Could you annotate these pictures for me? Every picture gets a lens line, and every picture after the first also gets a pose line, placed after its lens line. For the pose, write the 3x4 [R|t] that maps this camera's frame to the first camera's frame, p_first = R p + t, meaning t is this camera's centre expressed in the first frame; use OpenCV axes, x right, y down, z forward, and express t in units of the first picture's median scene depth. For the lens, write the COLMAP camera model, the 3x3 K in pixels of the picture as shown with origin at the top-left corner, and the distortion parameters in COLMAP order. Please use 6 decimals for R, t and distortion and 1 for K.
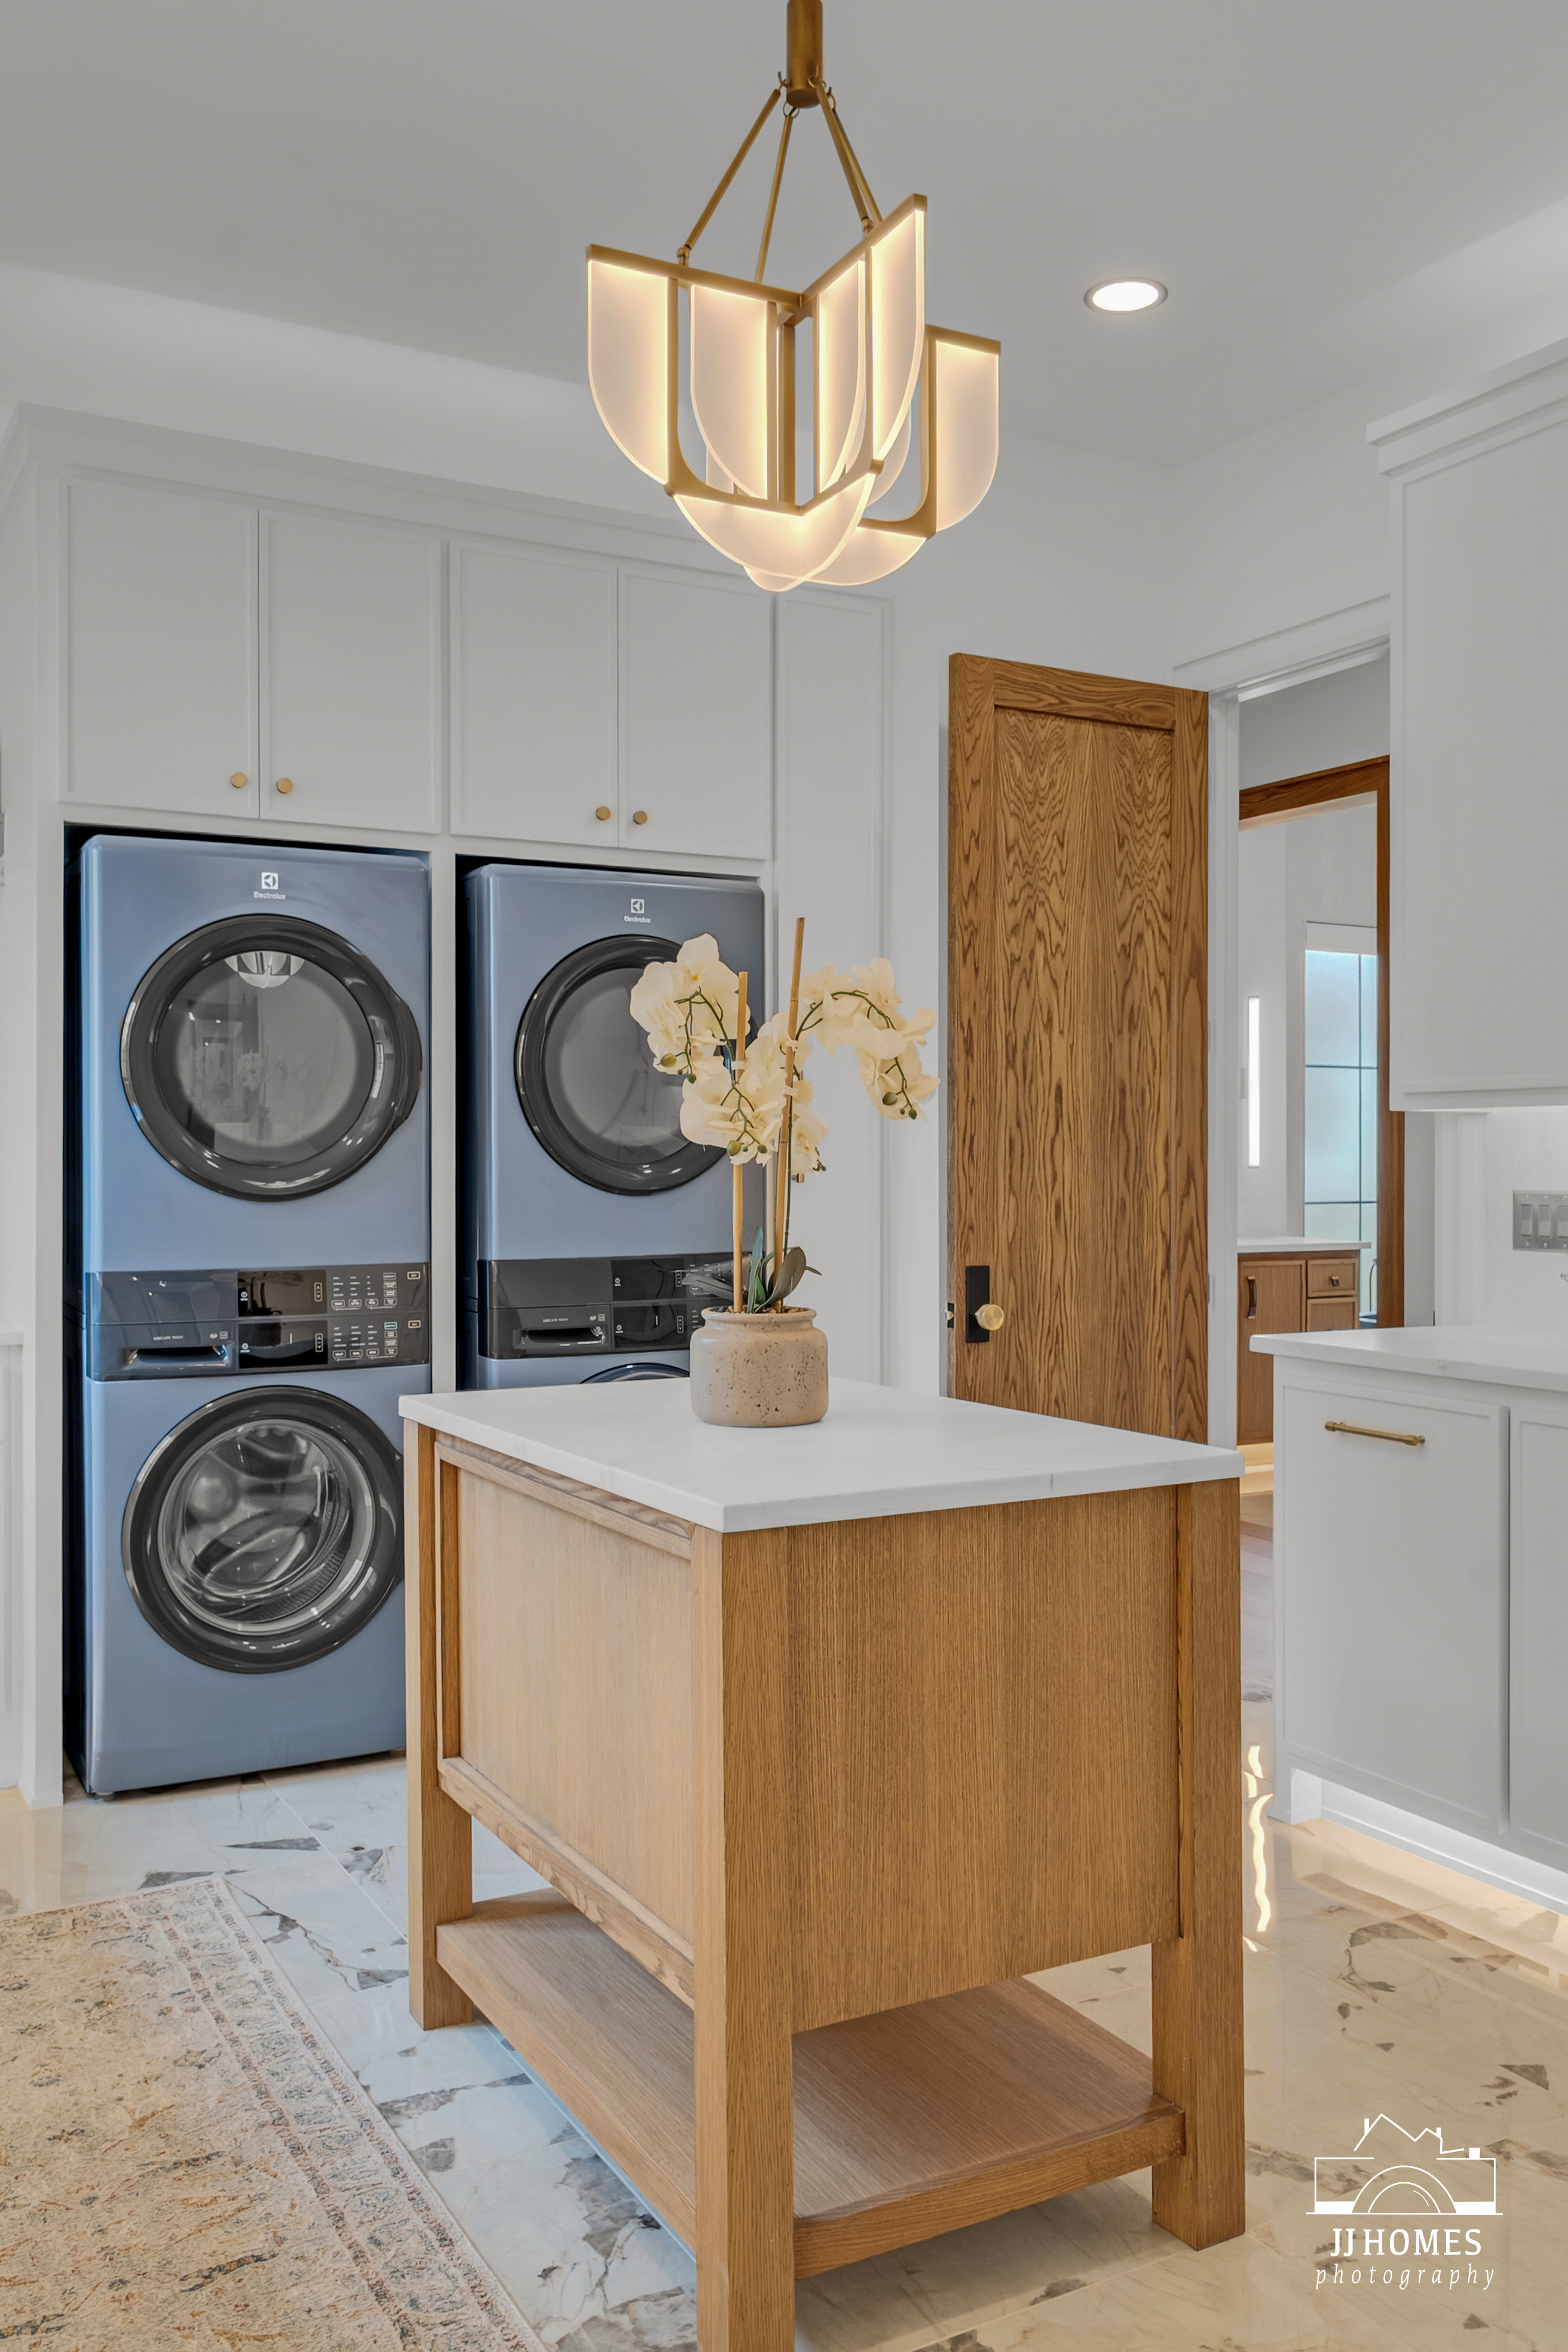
lens RADIAL K [[1954.8, 0, 784.0], [0, 1954.8, 1176.0], [0, 0, 1]] dist [-0.002193, 0.010582]
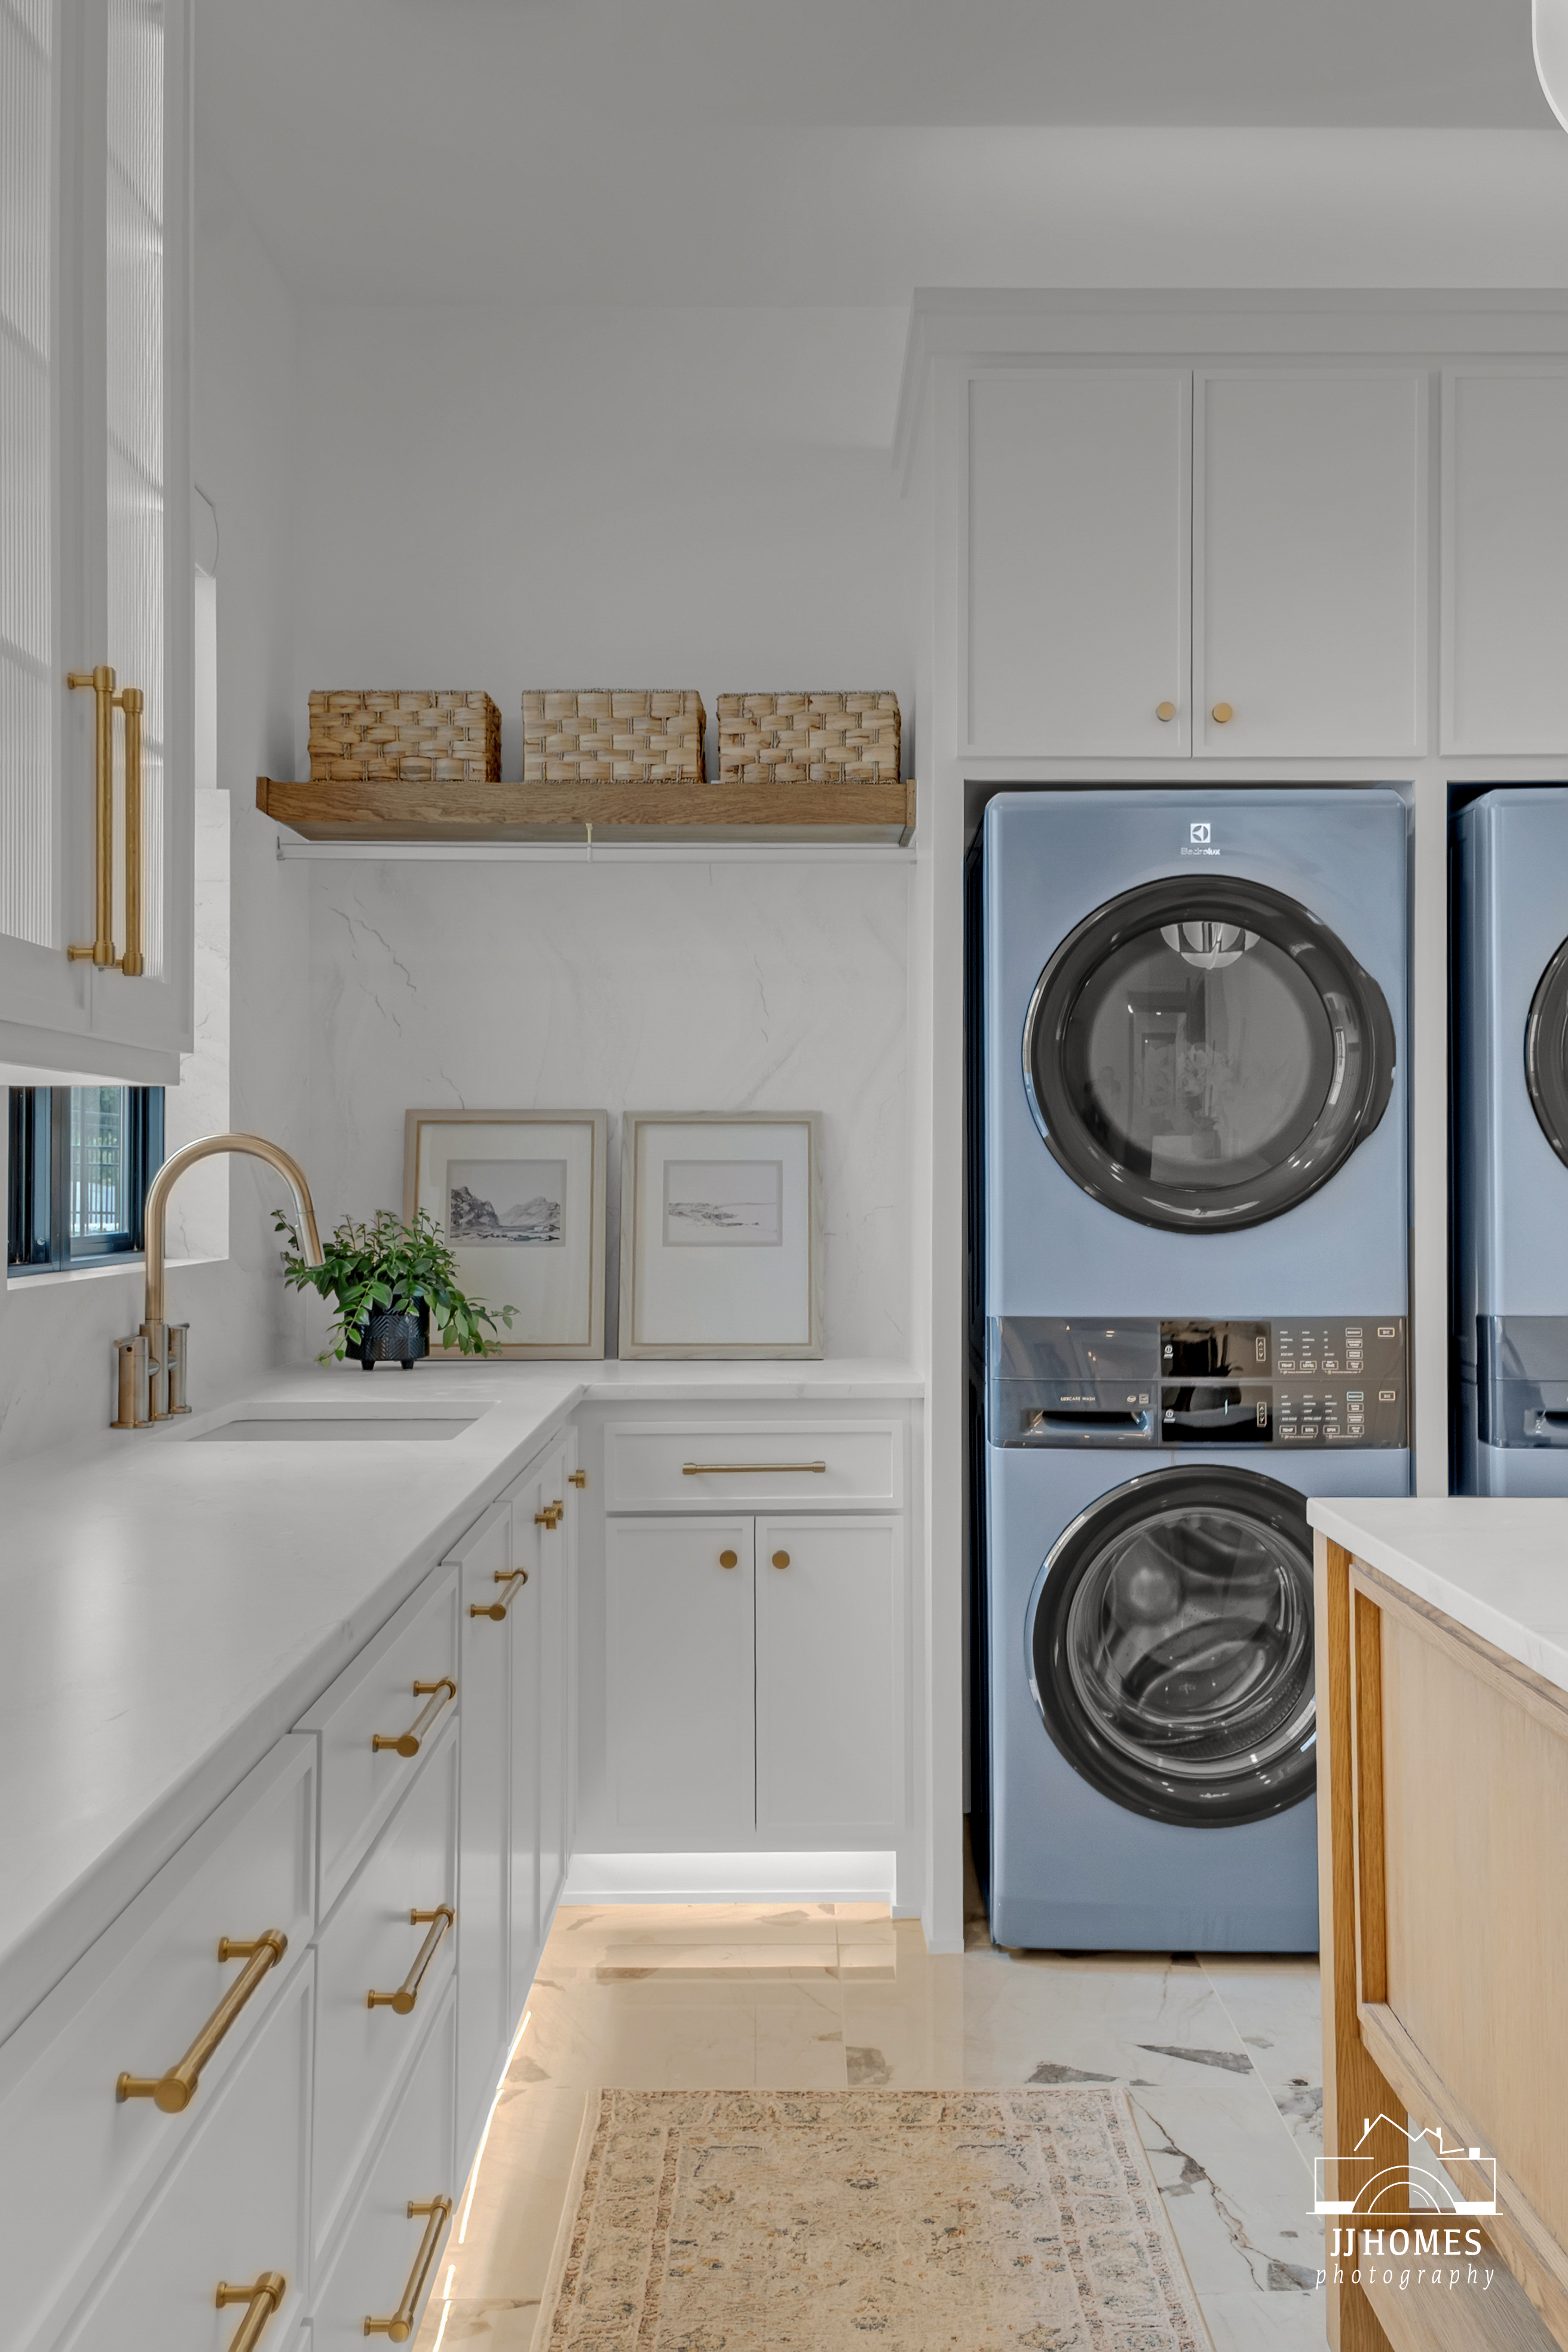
lens RADIAL K [[2286.8, 0, 789.2], [0, 2286.8, 1159.2], [0, 0, 1]] dist [0.061828, -0.037995]
pose [[0.878526, -0.002841, -0.477687, 0.037146], [-0.004959, 0.999874, -0.015067, -0.002516], [0.477670, 0.015606, 0.878401, 0.096184]]
